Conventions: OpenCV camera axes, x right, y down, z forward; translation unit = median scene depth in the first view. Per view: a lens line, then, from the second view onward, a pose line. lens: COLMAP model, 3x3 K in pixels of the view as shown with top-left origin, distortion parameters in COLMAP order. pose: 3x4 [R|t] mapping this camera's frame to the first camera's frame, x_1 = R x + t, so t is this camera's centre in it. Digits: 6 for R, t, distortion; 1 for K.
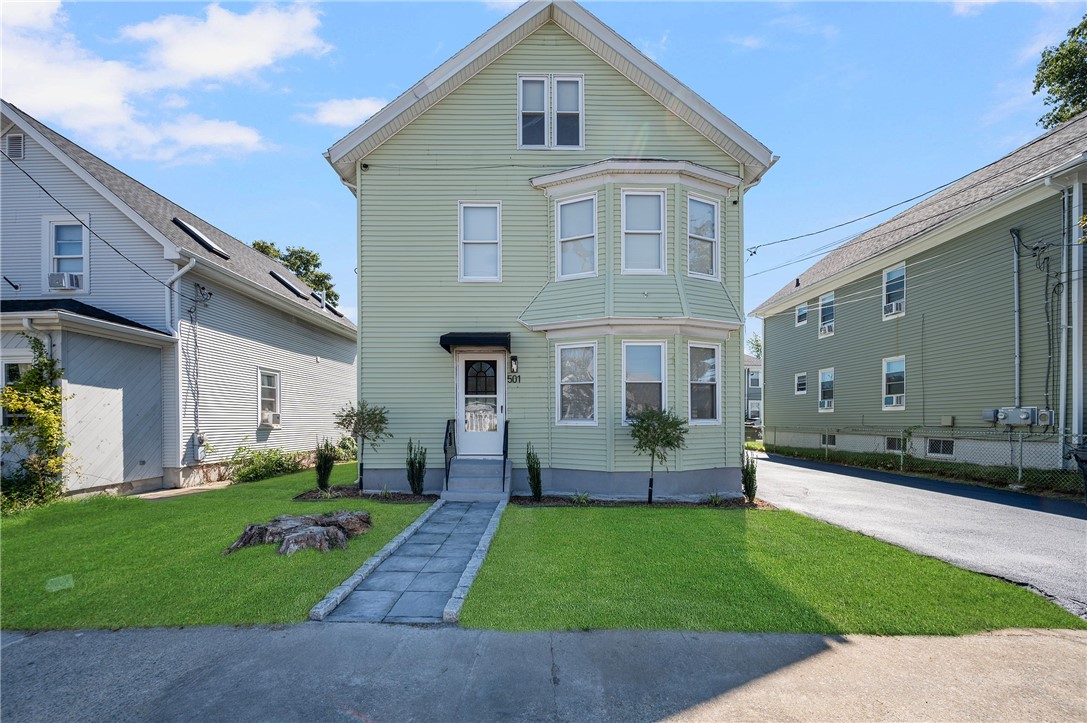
lens RADIAL K [[446.4, 0, 531.7], [0, 446.4, 419.9], [0, 0, 1]] dist [-0.002320, -0.000410]
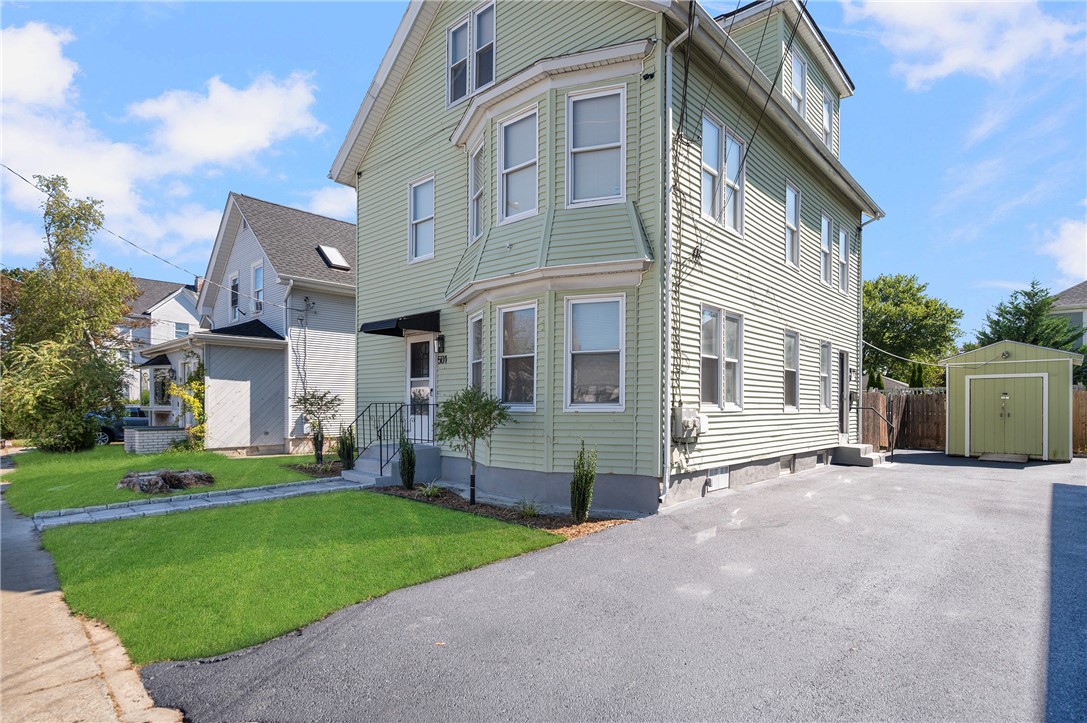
lens RADIAL K [[571.5, 0, 549.4], [0, 571.5, 406.9], [0, 0, 1]] dist [0.000378, 0.000589]
pose [[0.734620, 0.007947, -0.678433, 0.934175], [-0.005688, 0.999968, 0.005554, -0.001127], [0.678455, -0.000221, 0.734642, 0.277273]]
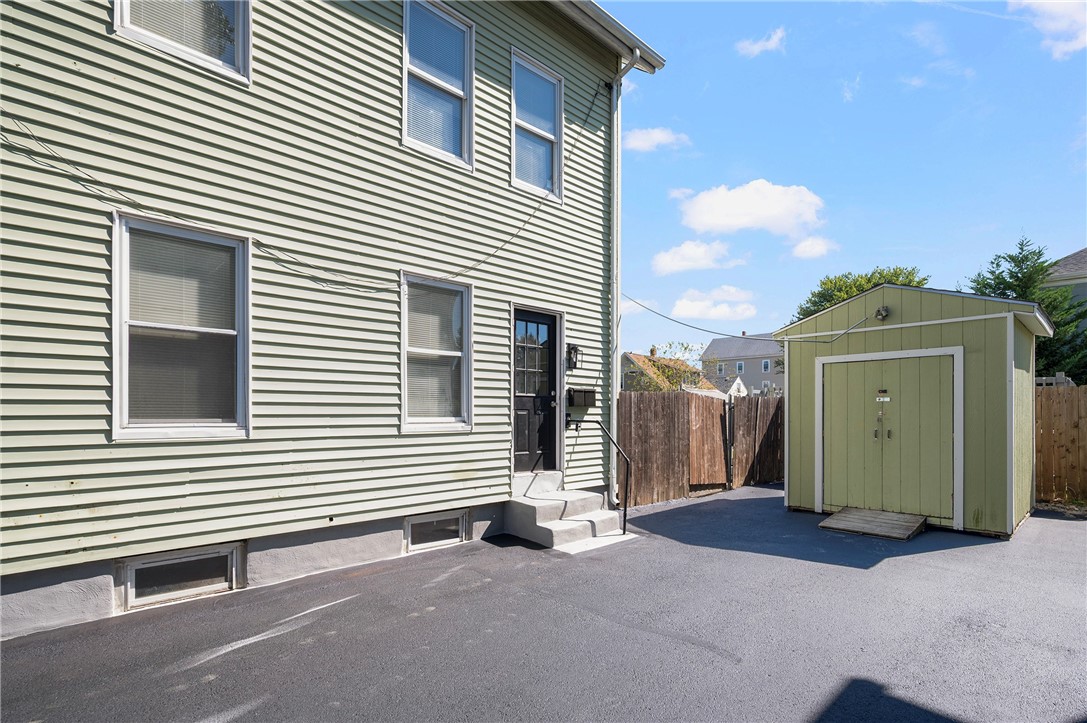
lens RADIAL K [[520.2, 0, 564.2], [0, 520.2, 414.1], [0, 0, 1]] dist [-0.000551, -0.000393]
pose [[0.683739, 0.006605, -0.729697, 1.012565], [-0.001033, 0.999967, 0.008084, -0.009853], [0.729726, -0.004773, 0.683723, 1.498191]]
